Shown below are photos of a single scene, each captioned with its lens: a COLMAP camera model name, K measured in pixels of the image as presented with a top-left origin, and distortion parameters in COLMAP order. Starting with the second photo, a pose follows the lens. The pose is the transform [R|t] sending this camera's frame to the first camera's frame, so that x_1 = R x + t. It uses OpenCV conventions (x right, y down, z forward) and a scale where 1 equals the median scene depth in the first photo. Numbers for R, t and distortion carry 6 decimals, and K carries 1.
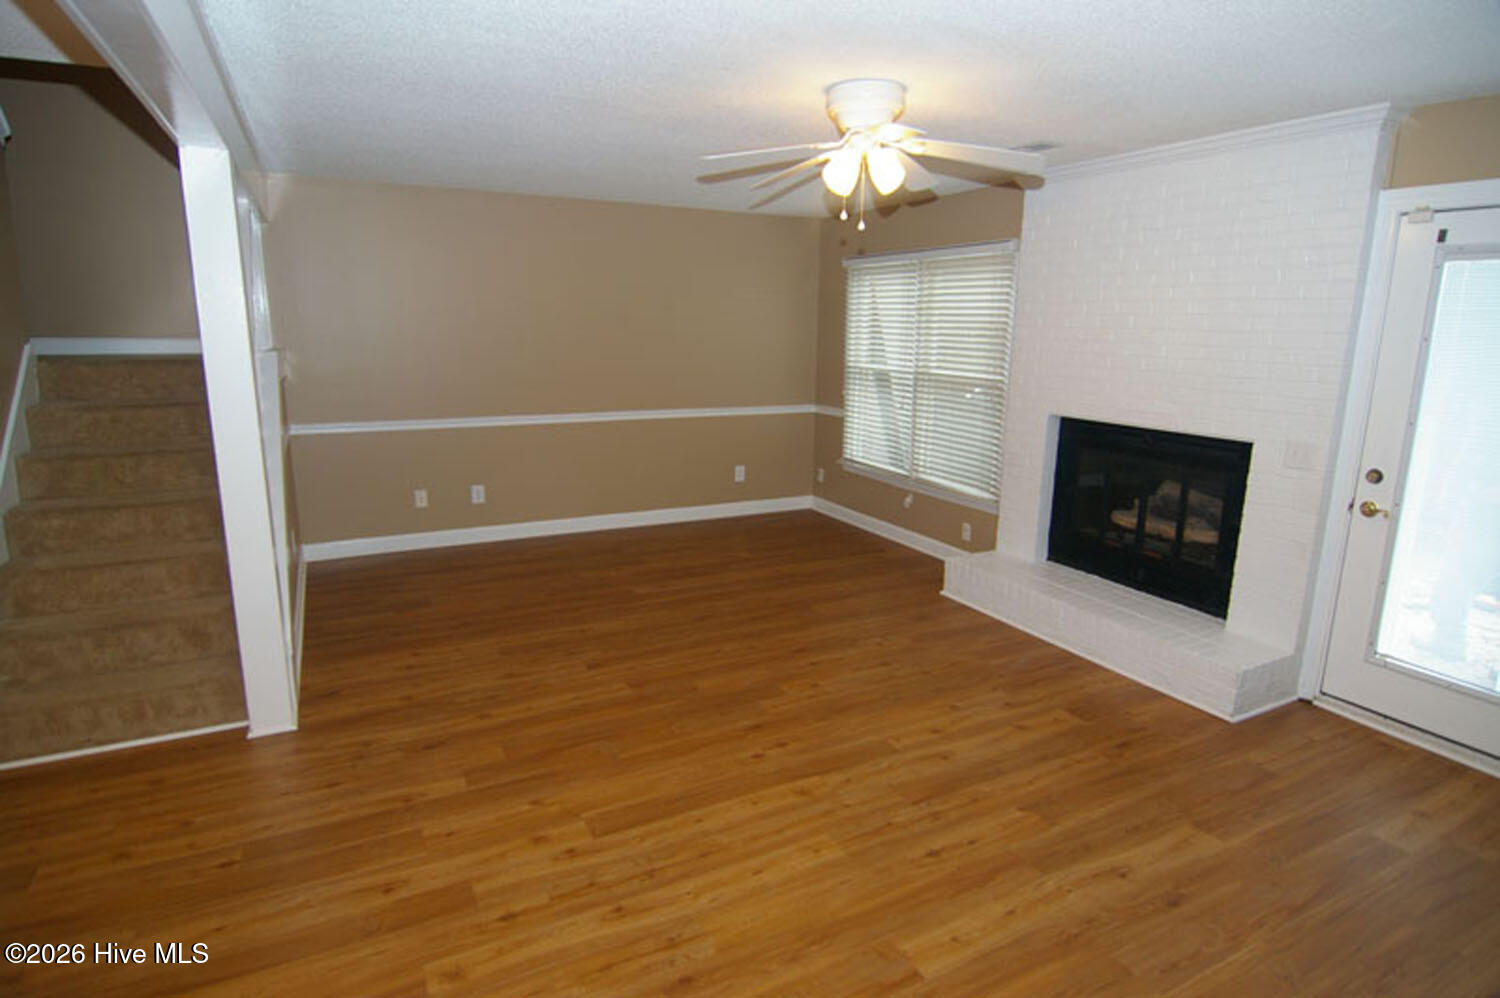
lens RADIAL K [[809.7, 0, 746.9], [0, 809.7, 493.3], [0, 0, 1]] dist [-0.000881, -0.012678]
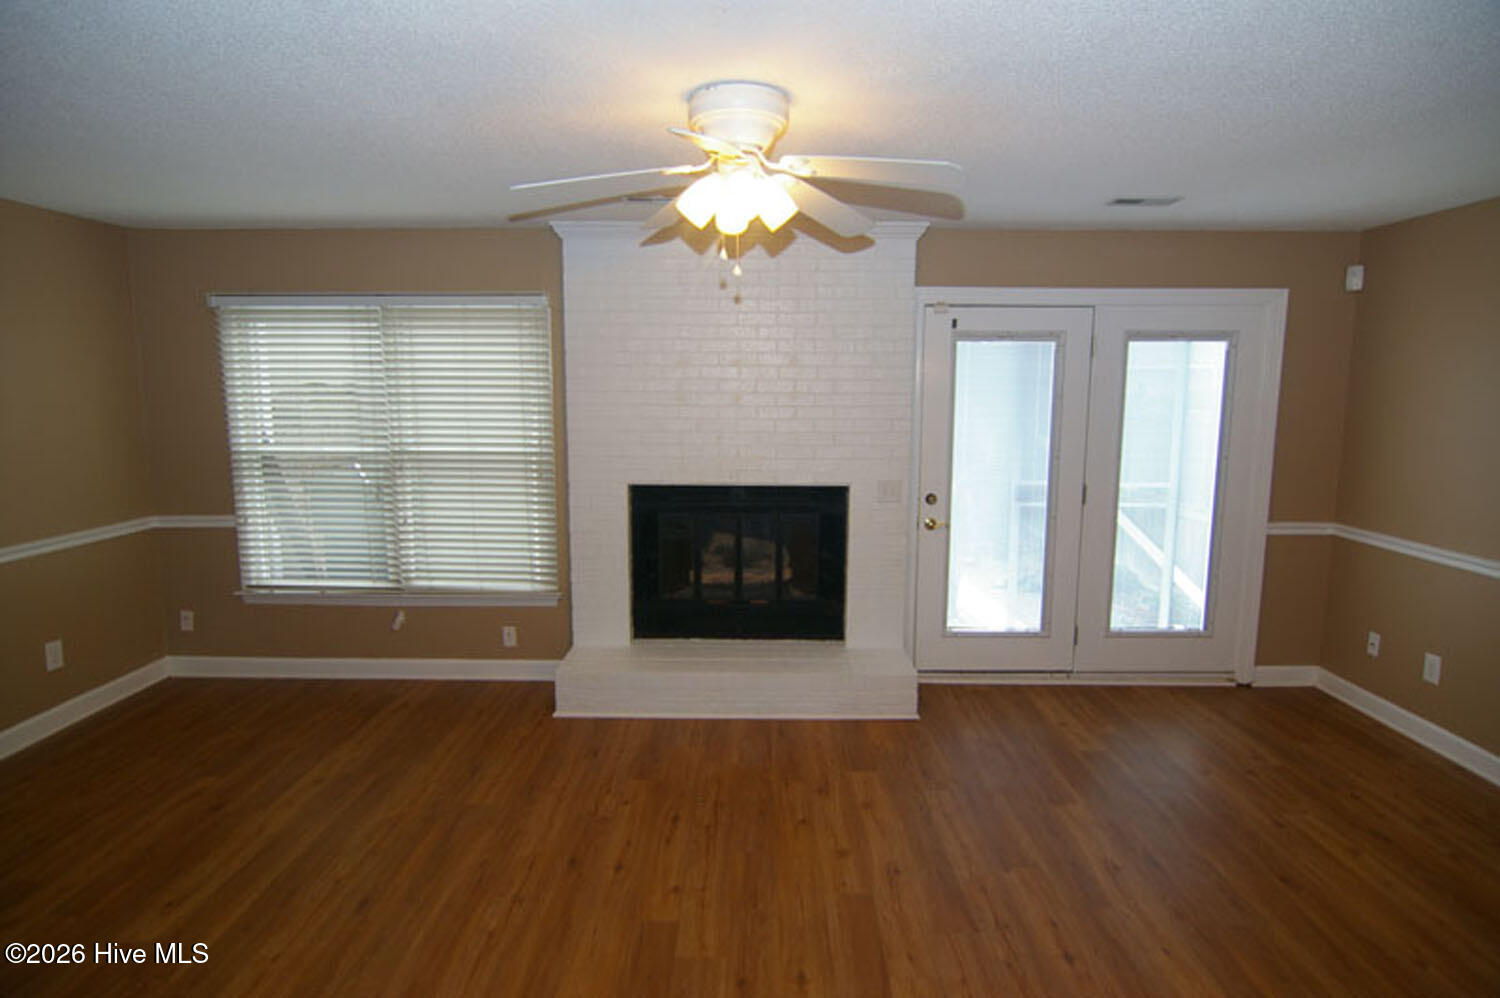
lens RADIAL K [[809.7, 0, 746.9], [0, 809.7, 493.3], [0, 0, 1]] dist [-0.000881, -0.012678]
pose [[0.468803, -0.129980, 0.873687, -0.398960], [0.185303, 0.981576, 0.046601, -0.112031], [-0.863647, 0.140051, 0.484251, 0.460473]]
